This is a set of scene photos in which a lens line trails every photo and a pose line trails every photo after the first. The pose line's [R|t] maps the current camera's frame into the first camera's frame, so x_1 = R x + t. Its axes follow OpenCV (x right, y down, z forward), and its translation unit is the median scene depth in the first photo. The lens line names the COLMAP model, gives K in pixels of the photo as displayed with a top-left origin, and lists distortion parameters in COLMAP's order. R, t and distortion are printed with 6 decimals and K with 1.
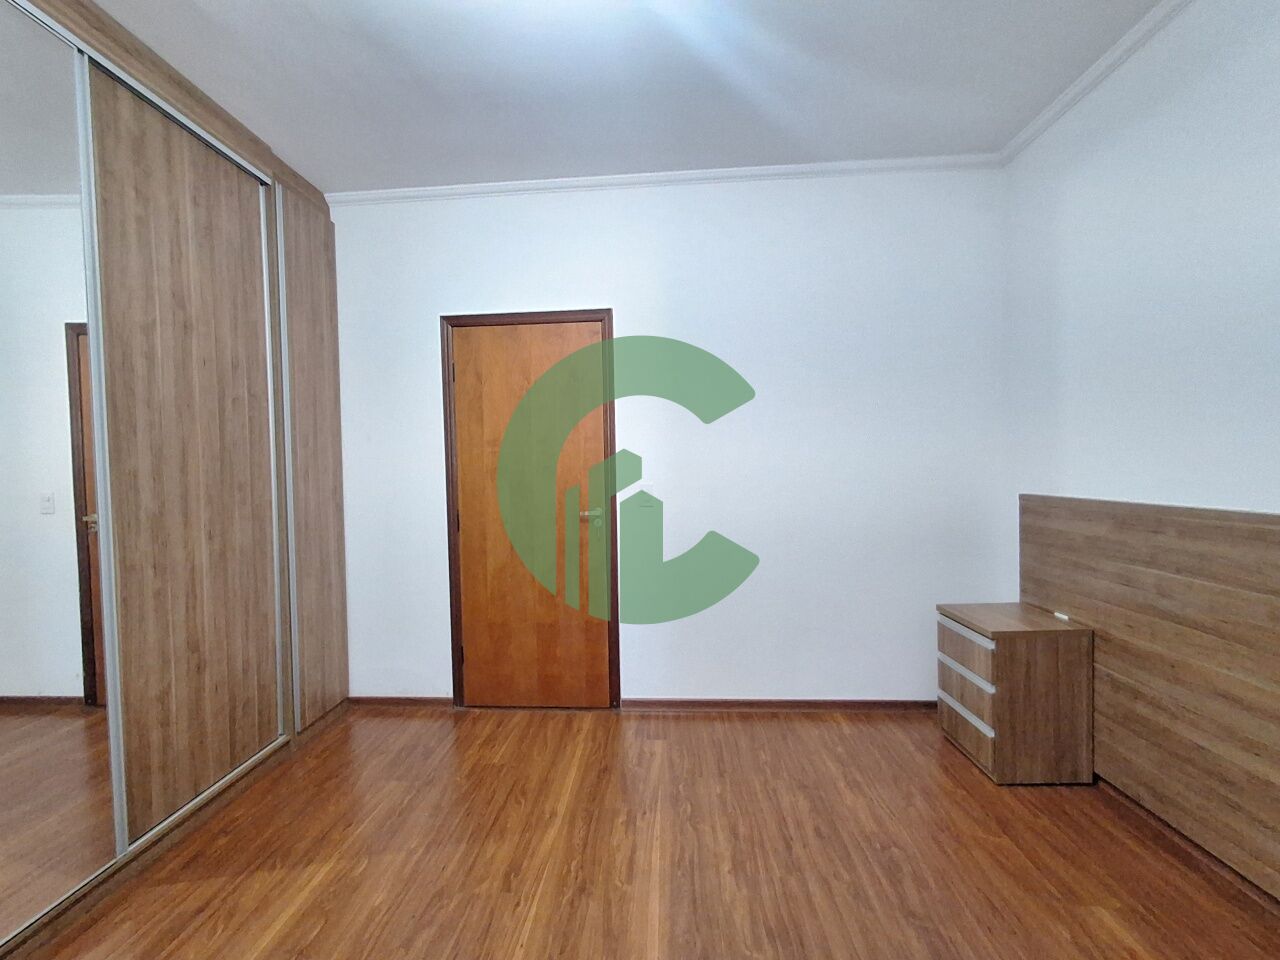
lens RADIAL K [[578.0, 0, 636.5], [0, 578.0, 486.8], [0, 0, 1]] dist [-0.001244, -0.001436]
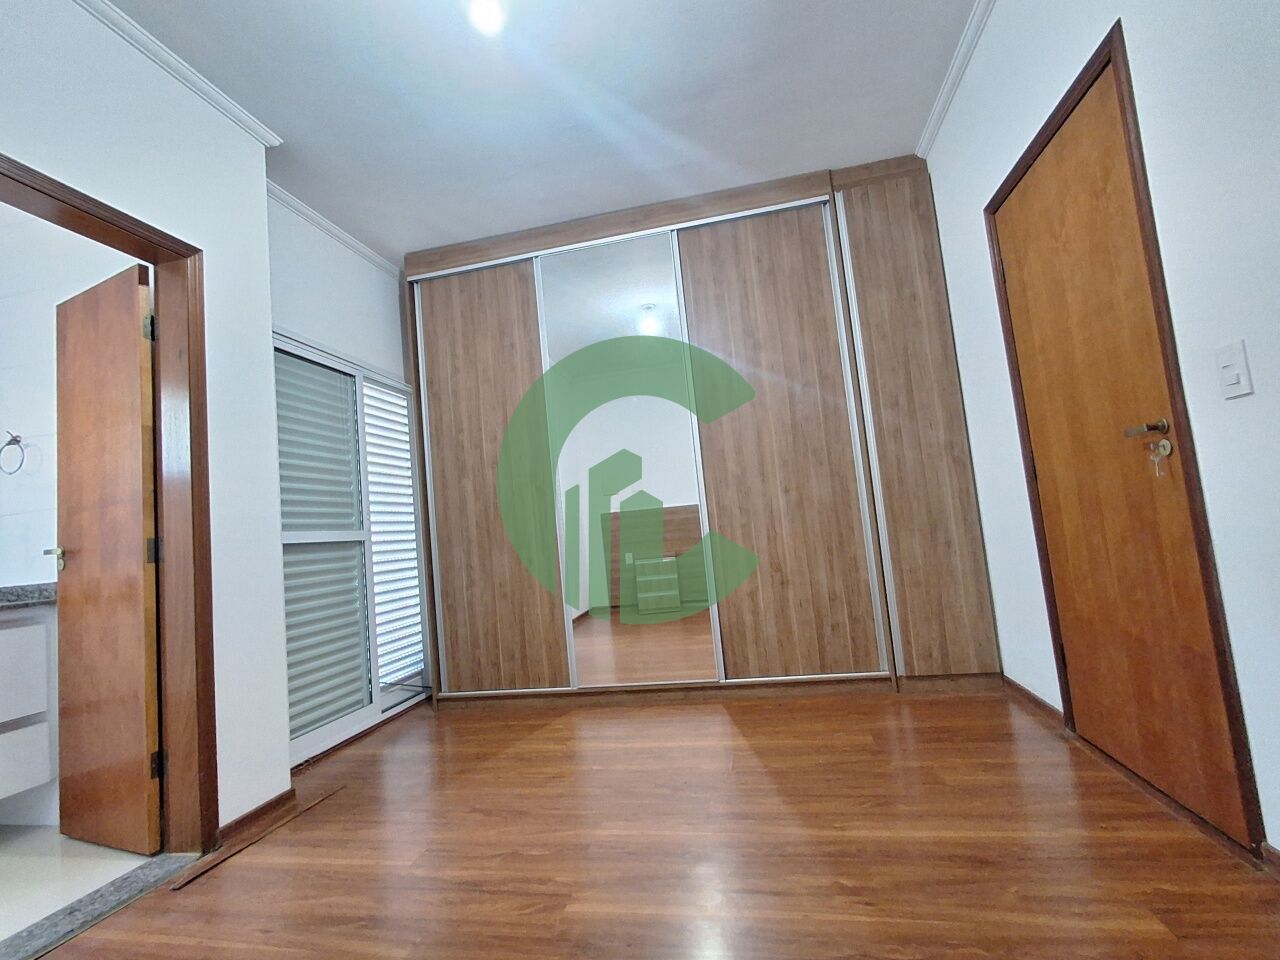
lens RADIAL K [[583.0, 0, 637.2], [0, 583.0, 480.8], [0, 0, 1]] dist [-0.001388, -0.000053]
pose [[-0.150755, -0.051232, -0.987243, 0.708738], [0.062176, 0.996188, -0.061190, 0.131445], [0.986614, -0.070607, -0.146994, 0.887370]]
